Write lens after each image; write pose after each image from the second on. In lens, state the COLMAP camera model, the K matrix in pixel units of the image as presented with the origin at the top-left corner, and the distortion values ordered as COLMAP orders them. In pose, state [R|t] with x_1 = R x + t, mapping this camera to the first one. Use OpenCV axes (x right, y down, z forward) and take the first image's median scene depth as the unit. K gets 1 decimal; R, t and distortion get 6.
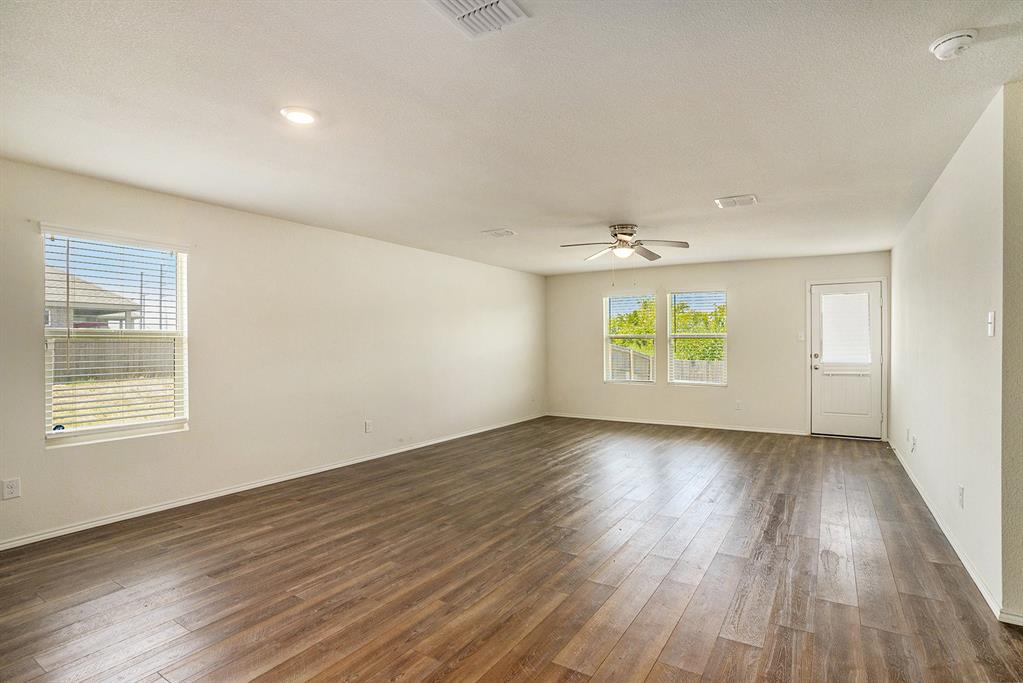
lens RADIAL K [[495.0, 0, 512.7], [0, 495.0, 347.0], [0, 0, 1]] dist [-0.043252, 0.000653]
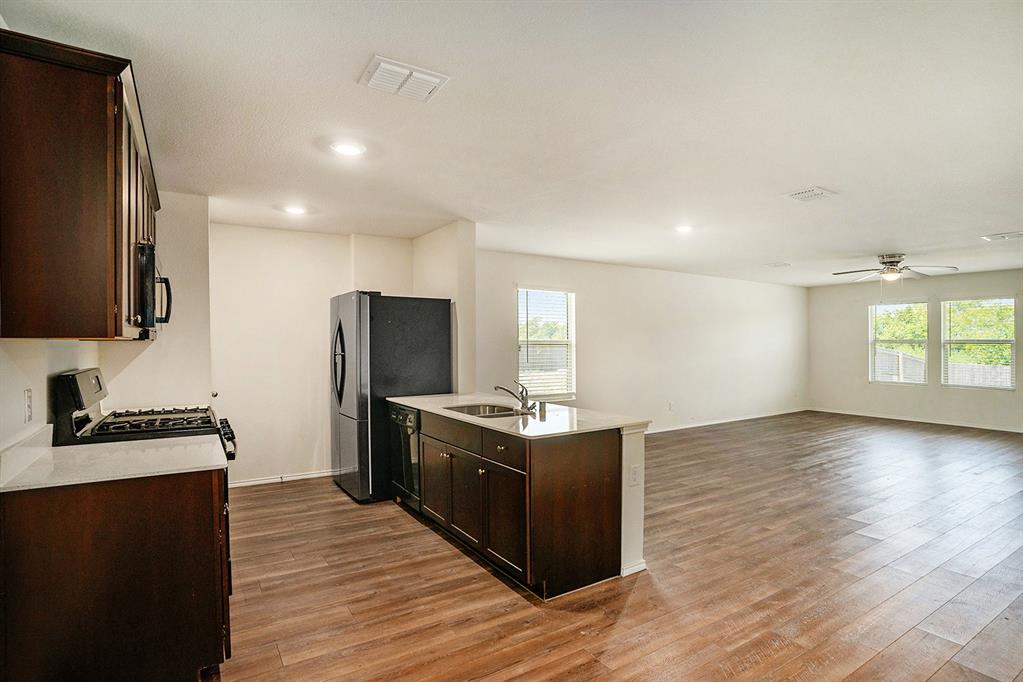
lens RADIAL K [[514.1, 0, 510.3], [0, 514.1, 351.2], [0, 0, 1]] dist [0.000815, 0.000244]
pose [[0.915302, 0.019059, -0.402316, -0.157045], [-0.013247, 0.999764, 0.017225, -0.020559], [0.402550, -0.010437, 0.915339, -0.678733]]
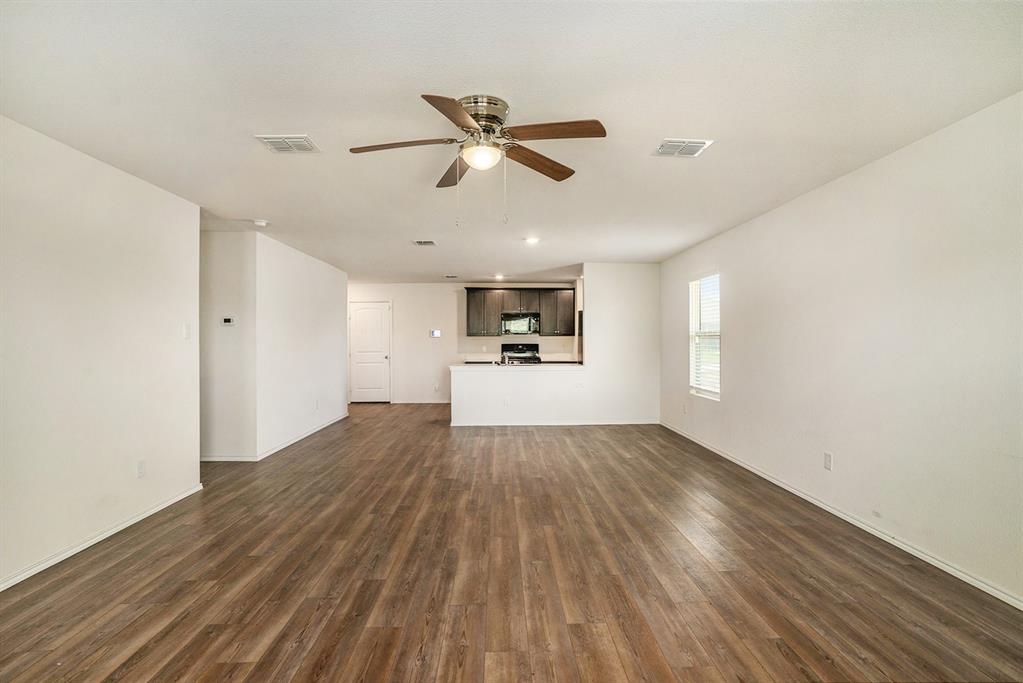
lens RADIAL K [[505.7, 0, 511.5], [0, 505.7, 341.5], [0, 0, 1]] dist [-0.076757, 0.050002]
pose [[-0.829299, 0.008202, -0.558745, 0.591827], [0.007999, 0.999964, 0.002807, -0.006770], [0.558748, -0.002141, -0.829335, 1.775543]]
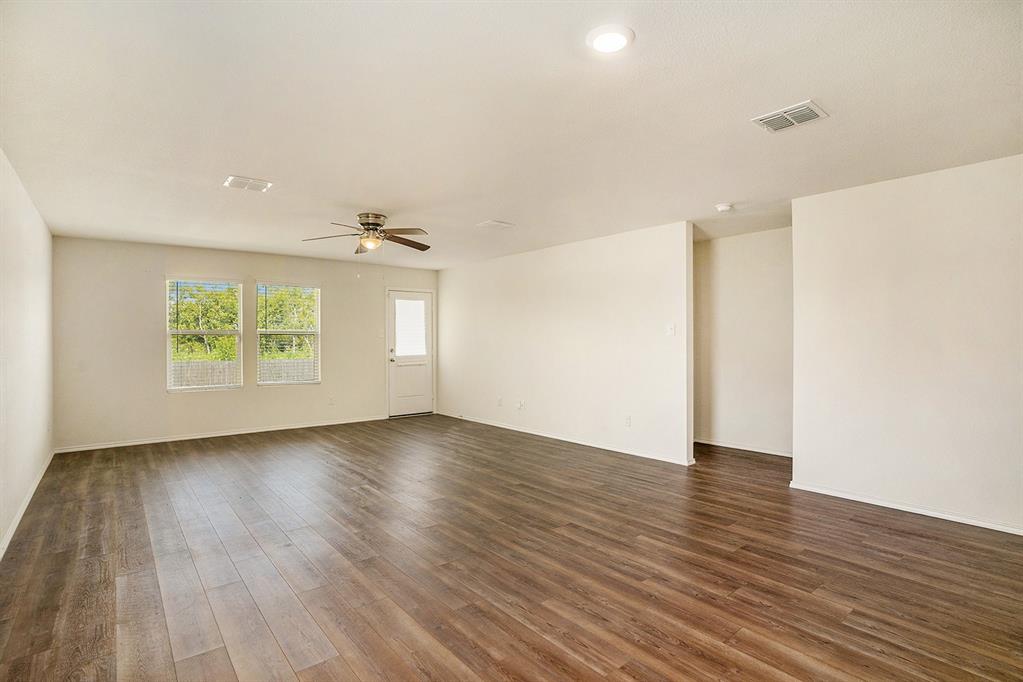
lens RADIAL K [[505.7, 0, 511.5], [0, 505.7, 341.0], [0, 0, 1]] dist [-0.076757, 0.050002]
pose [[0.315027, 0.000559, 0.949082, -0.744459], [0.007782, 0.999965, -0.003172, 0.000843], [-0.949051, 0.008385, 0.315012, 0.550228]]
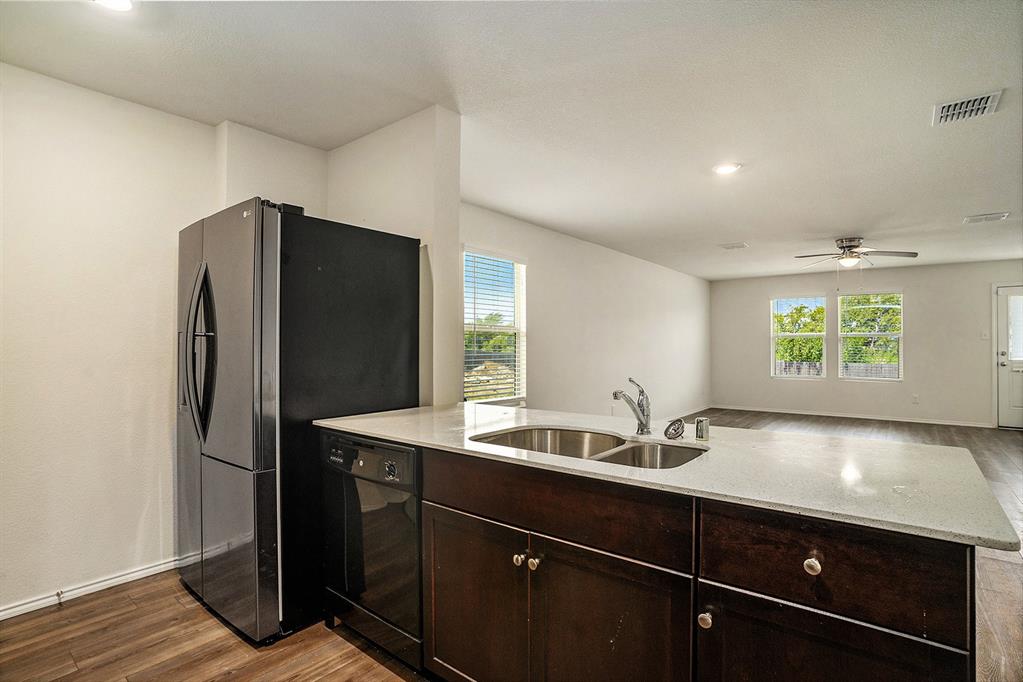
lens RADIAL K [[505.7, 0, 511.5], [0, 505.7, 341.0], [0, 0, 1]] dist [-0.076757, 0.050002]
pose [[0.995140, 0.004070, -0.098387, -0.566436], [-0.005658, 0.999858, -0.015868, 0.023184], [0.098308, 0.016347, 0.995022, -0.297753]]
